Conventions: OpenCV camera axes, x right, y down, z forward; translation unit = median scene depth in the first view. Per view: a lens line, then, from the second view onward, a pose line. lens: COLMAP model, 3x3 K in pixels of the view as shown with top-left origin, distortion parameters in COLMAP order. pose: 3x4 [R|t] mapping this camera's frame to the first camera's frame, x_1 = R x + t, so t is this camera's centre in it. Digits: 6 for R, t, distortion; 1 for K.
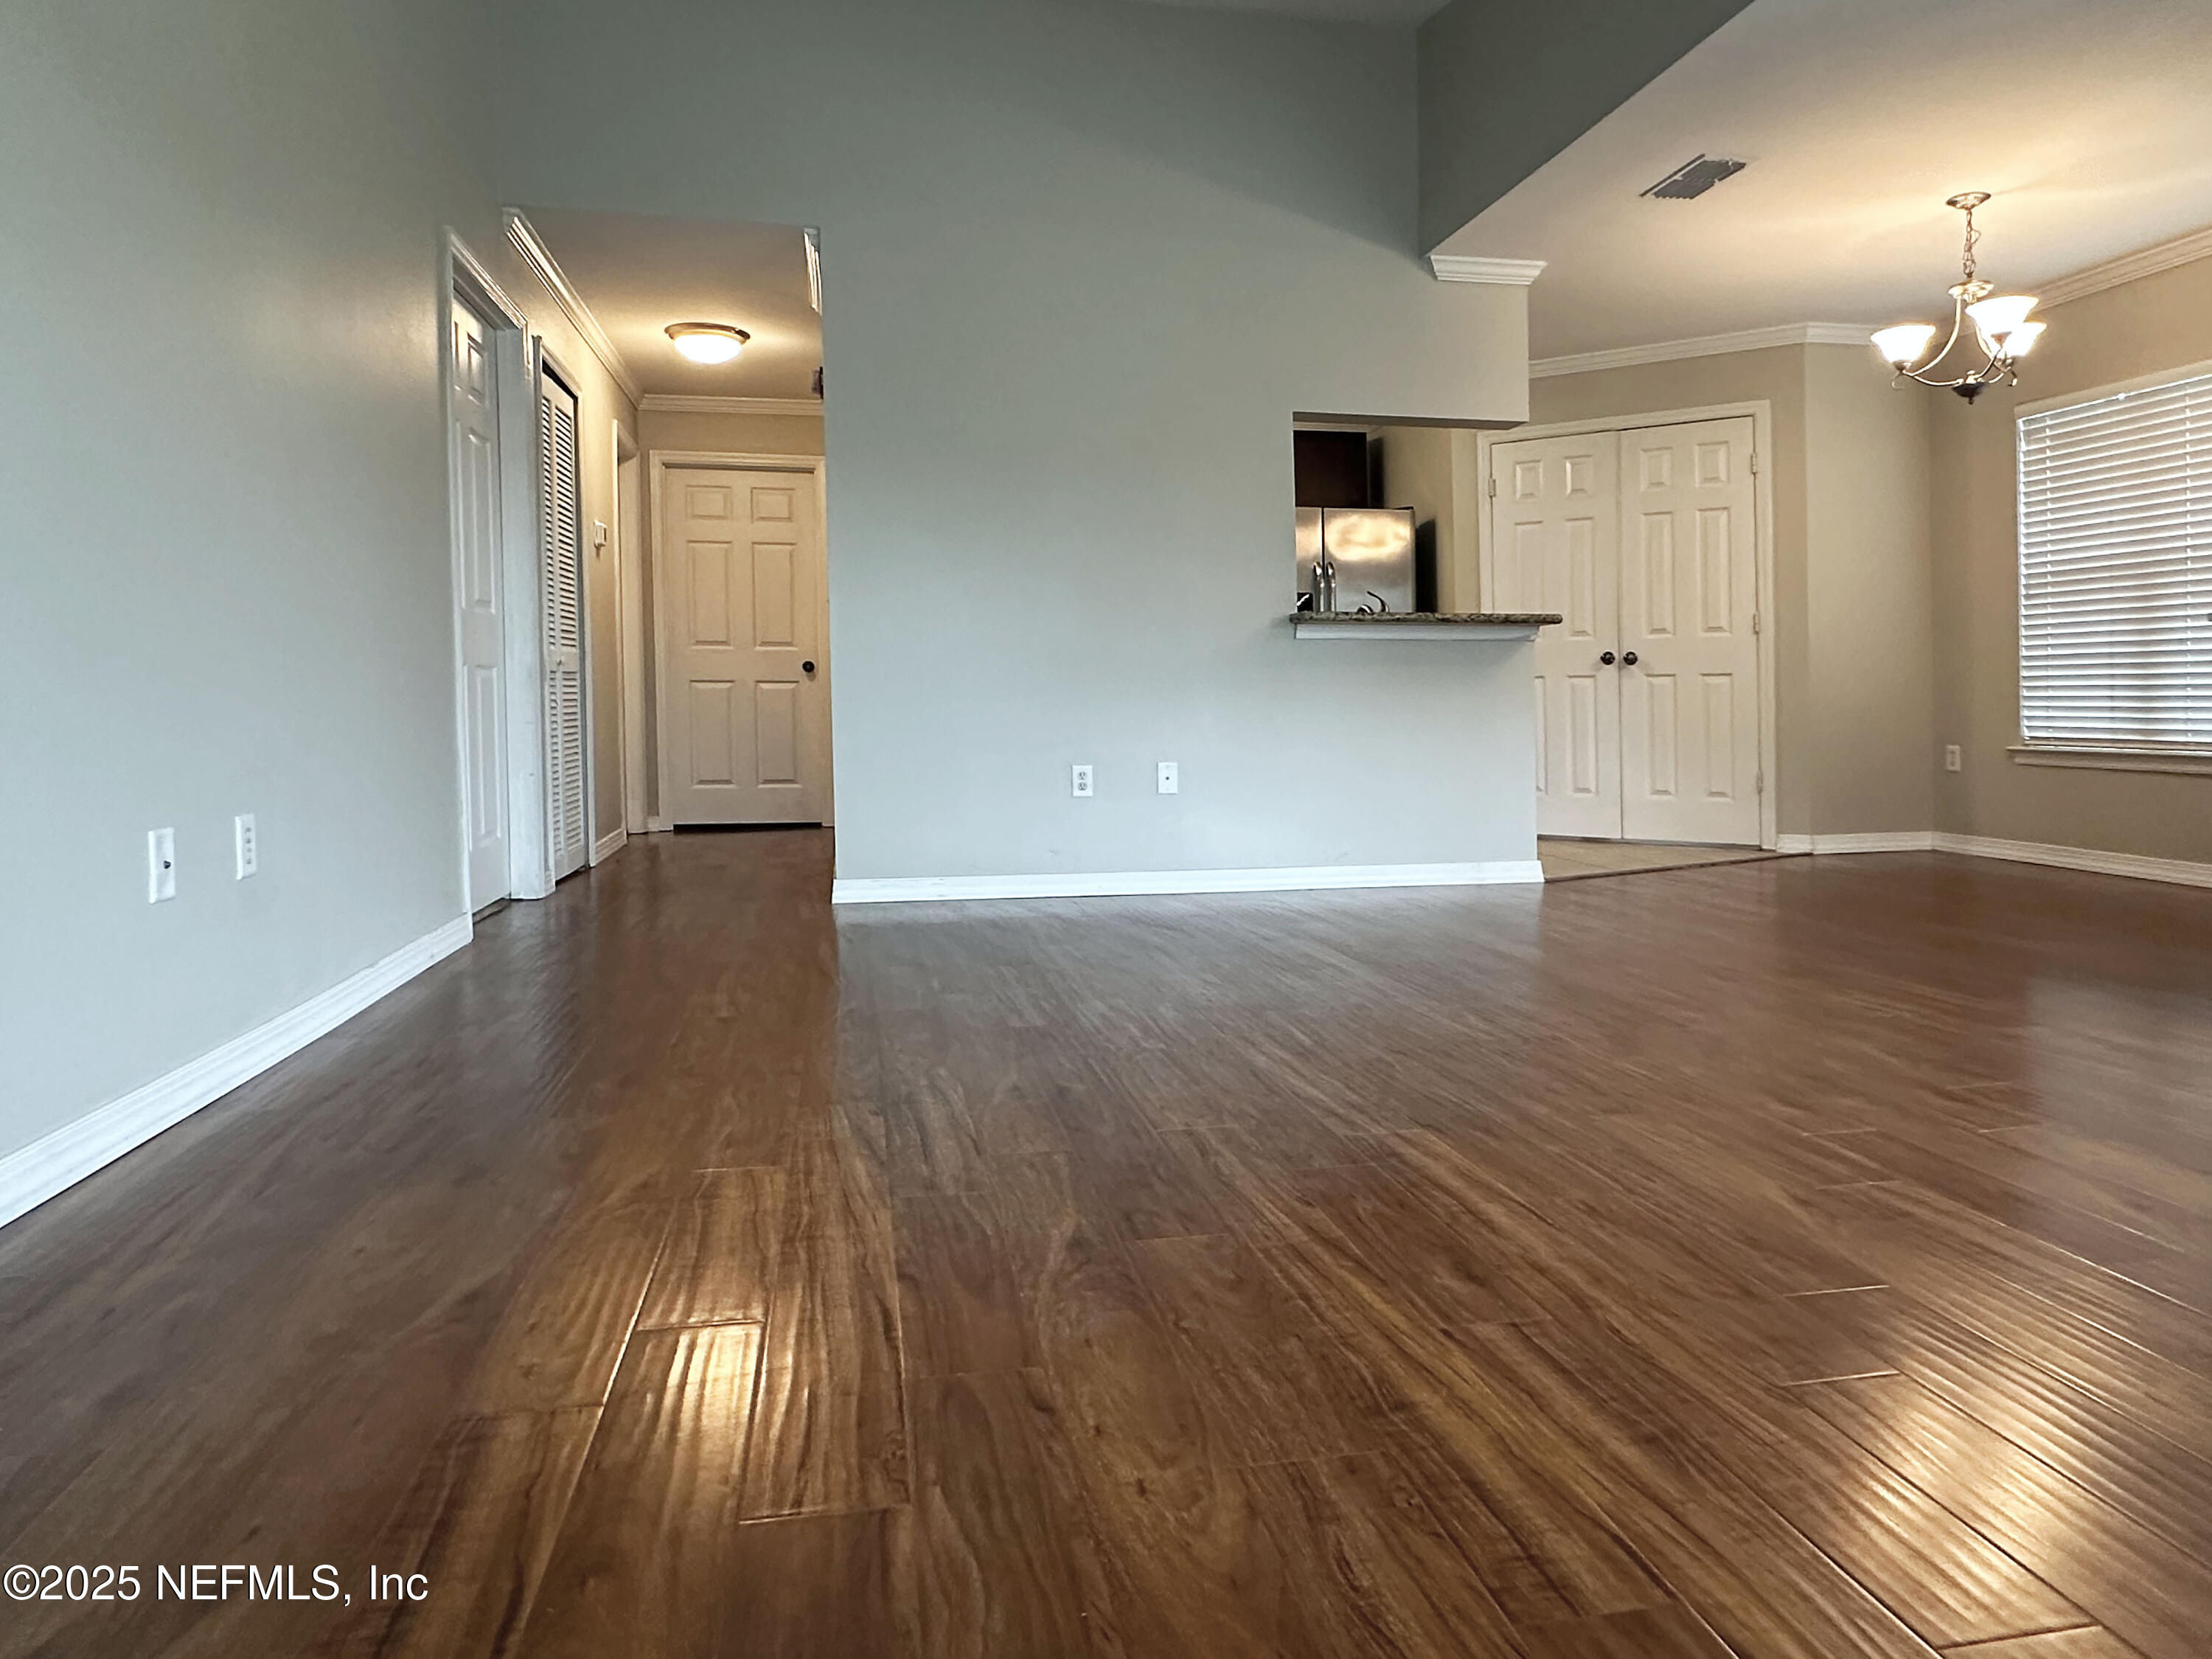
lens RADIAL K [[1337.0, 0, 1088.3], [0, 1337.0, 753.9], [0, 0, 1]] dist [-0.004706, -0.000443]
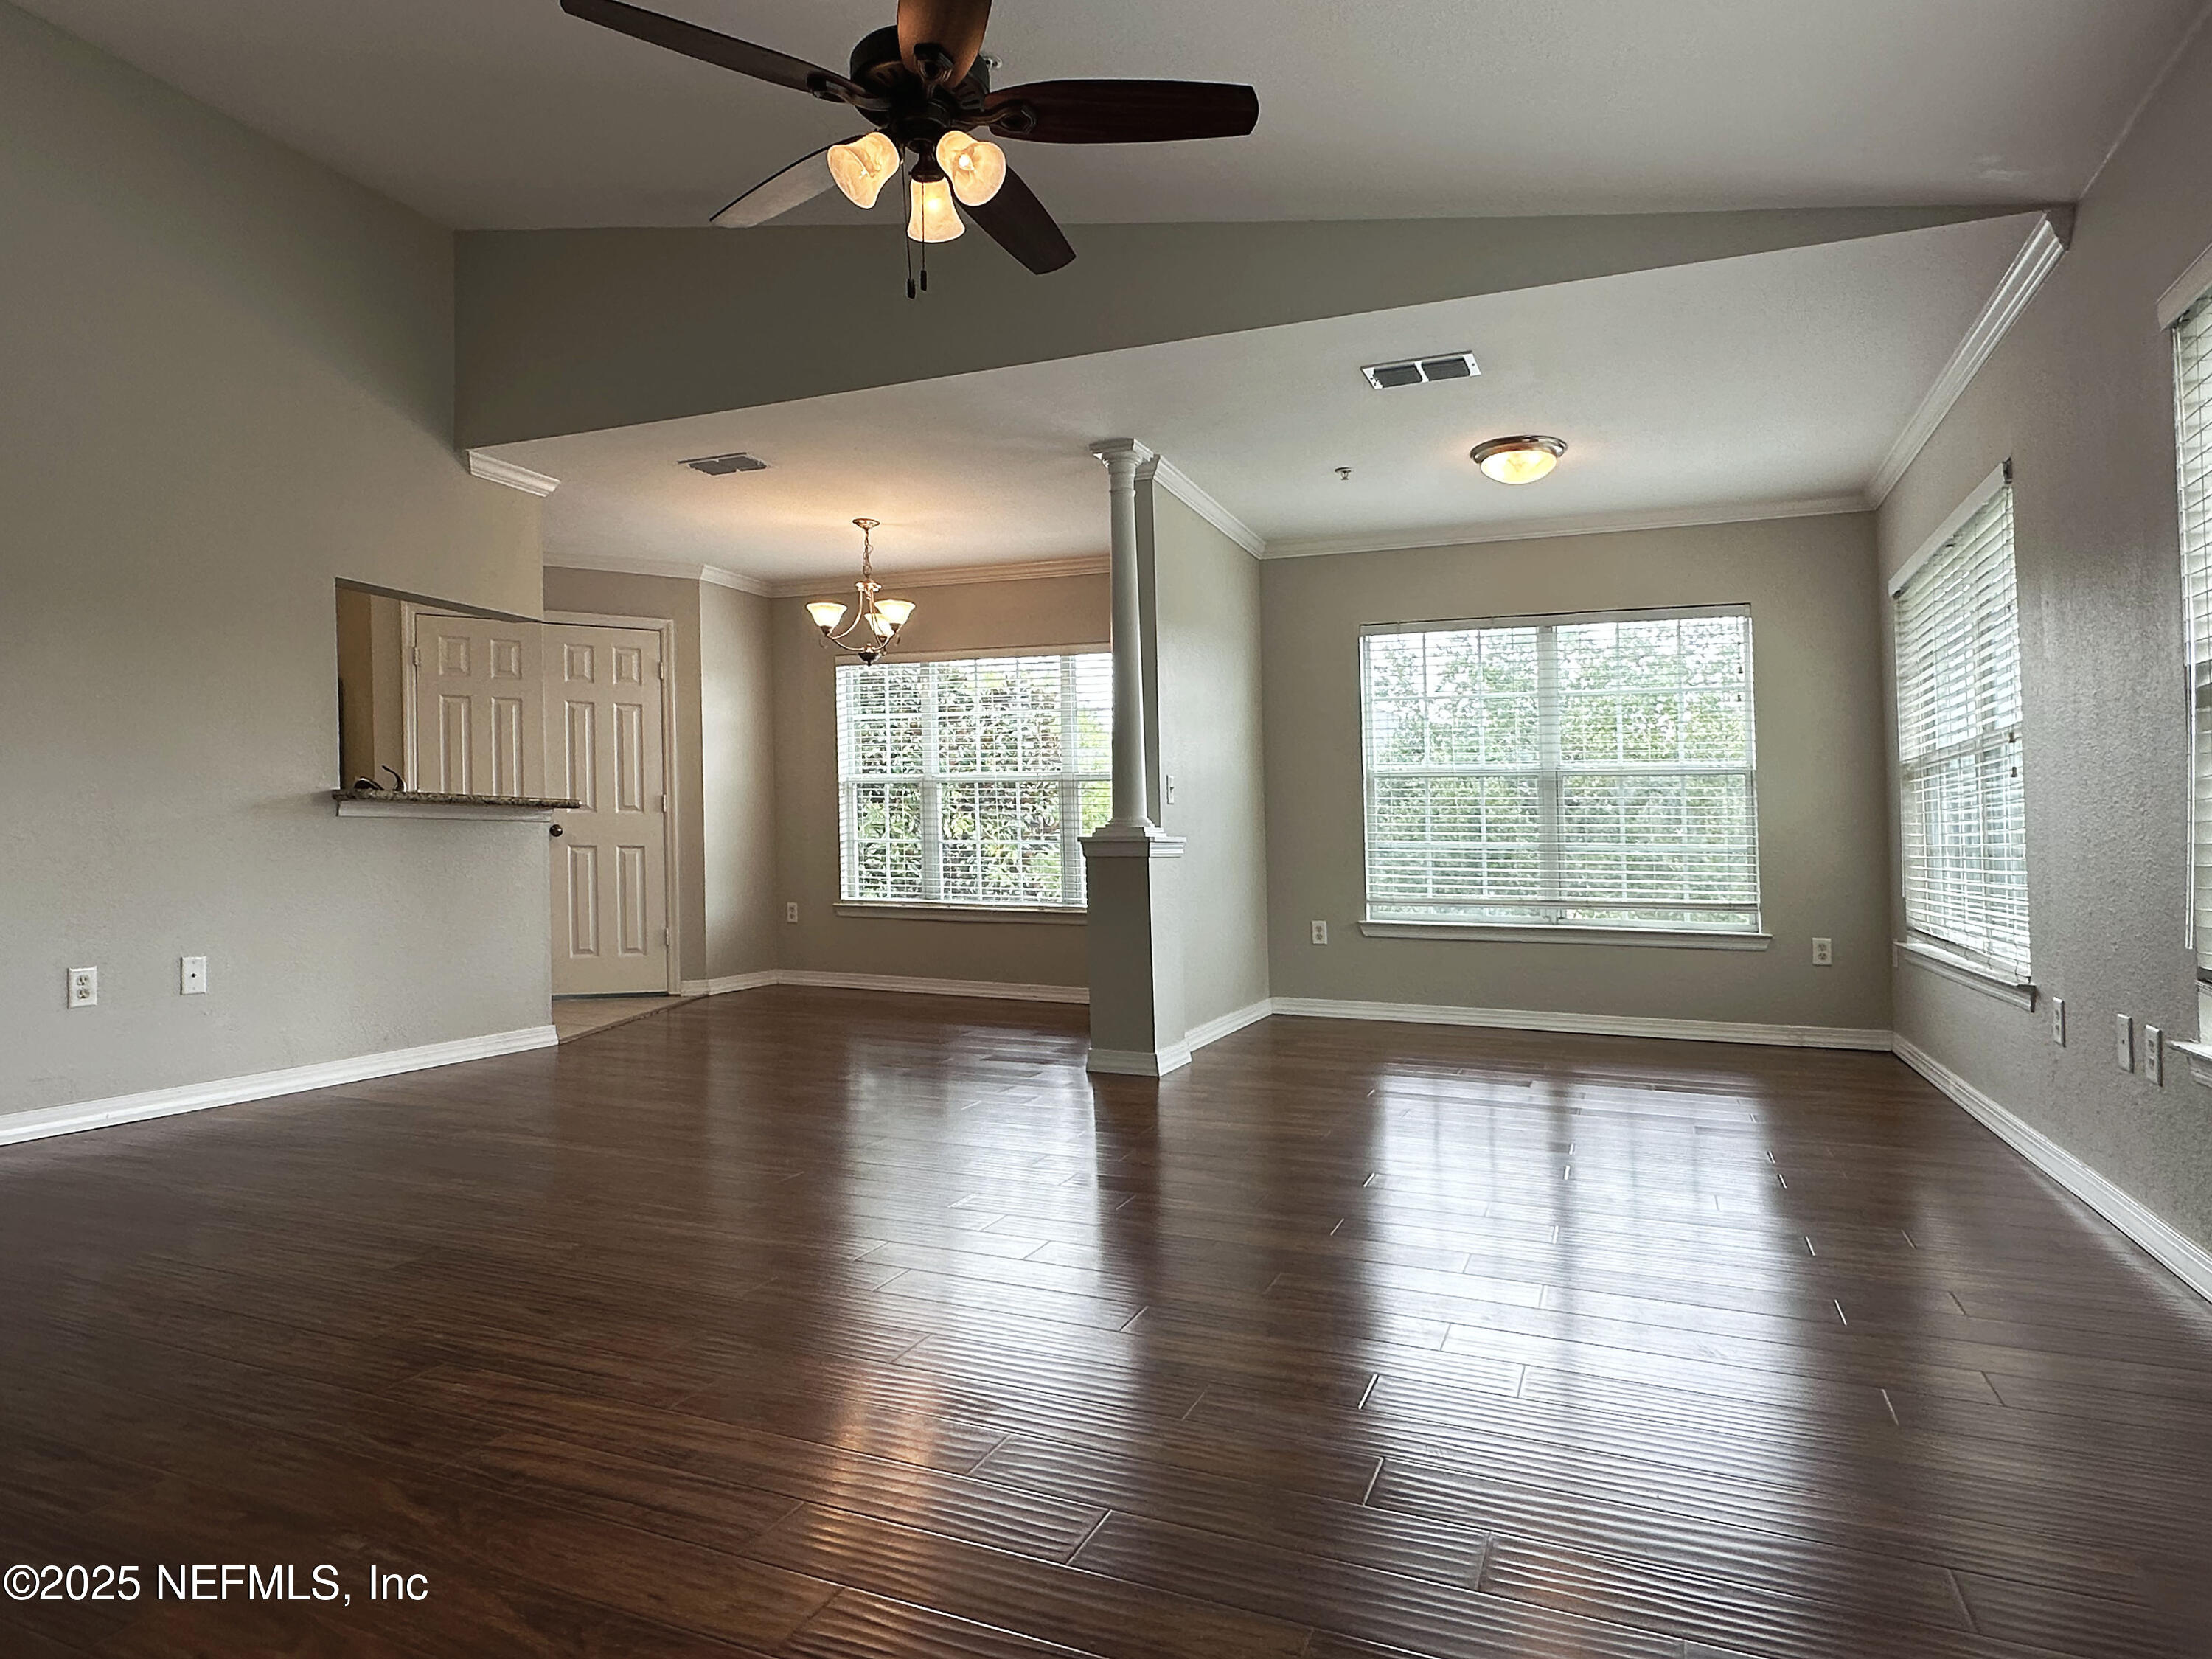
lens RADIAL K [[1328.6, 0, 1097.4], [0, 1328.6, 831.3], [0, 0, 1]] dist [-0.004386, -0.000094]
pose [[0.535188, 0.015218, 0.844596, -0.353226], [0.016608, 0.999455, -0.028533, -0.040715], [-0.844570, 0.029298, 0.534643, 0.046077]]
